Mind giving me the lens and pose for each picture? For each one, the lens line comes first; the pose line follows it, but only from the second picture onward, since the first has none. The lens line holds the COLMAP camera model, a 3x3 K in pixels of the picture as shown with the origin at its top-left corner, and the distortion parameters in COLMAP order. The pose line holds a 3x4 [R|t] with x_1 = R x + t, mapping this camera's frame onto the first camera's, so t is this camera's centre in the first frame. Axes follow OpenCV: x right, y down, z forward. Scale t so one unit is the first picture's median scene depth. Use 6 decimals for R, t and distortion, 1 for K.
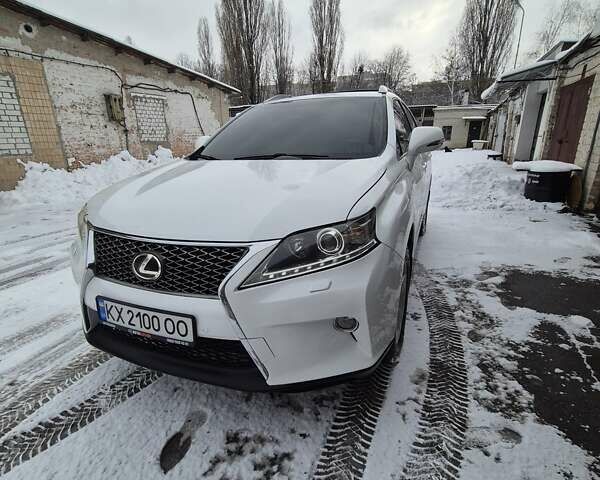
lens RADIAL K [[323.7, 0, 300.2], [0, 323.7, 243.5], [0, 0, 1]] dist [-0.000064, 0.000247]
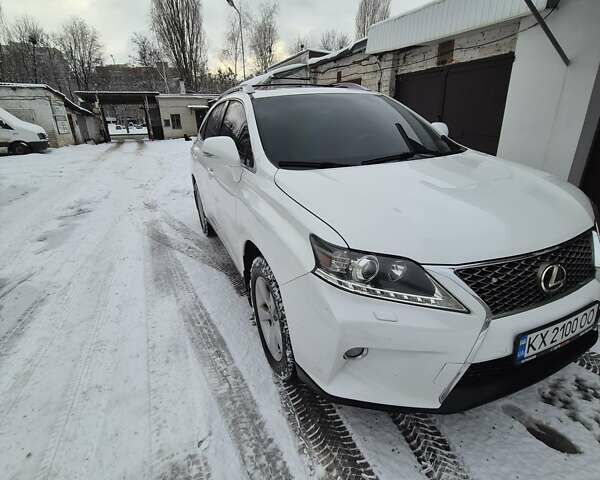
lens RADIAL K [[323.7, 0, 300.2], [0, 323.7, 243.5], [0, 0, 1]] dist [-0.000064, 0.000247]
pose [[0.691002, -0.262317, 0.673577, -1.077791], [0.239434, 0.962288, 0.129124, -0.220841], [-0.682047, 0.072053, 0.727751, 0.536489]]
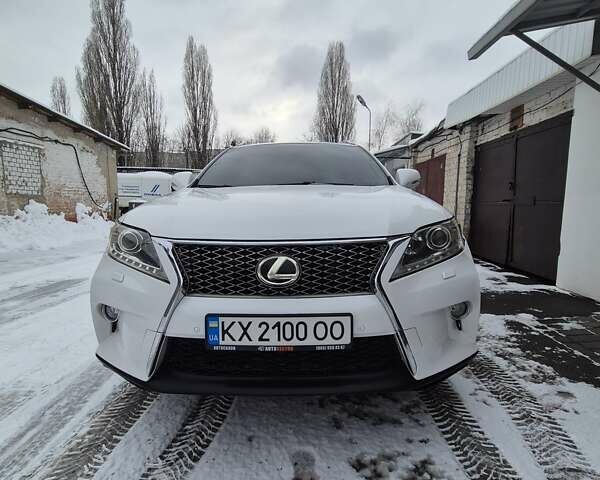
lens RADIAL K [[323.7, 0, 300.2], [0, 323.7, 243.5], [0, 0, 1]] dist [-0.000064, 0.000247]
pose [[0.929280, -0.022600, 0.368685, -0.499805], [0.095040, 0.979151, -0.179529, 0.110240], [-0.356941, 0.201872, 0.912053, 0.090482]]
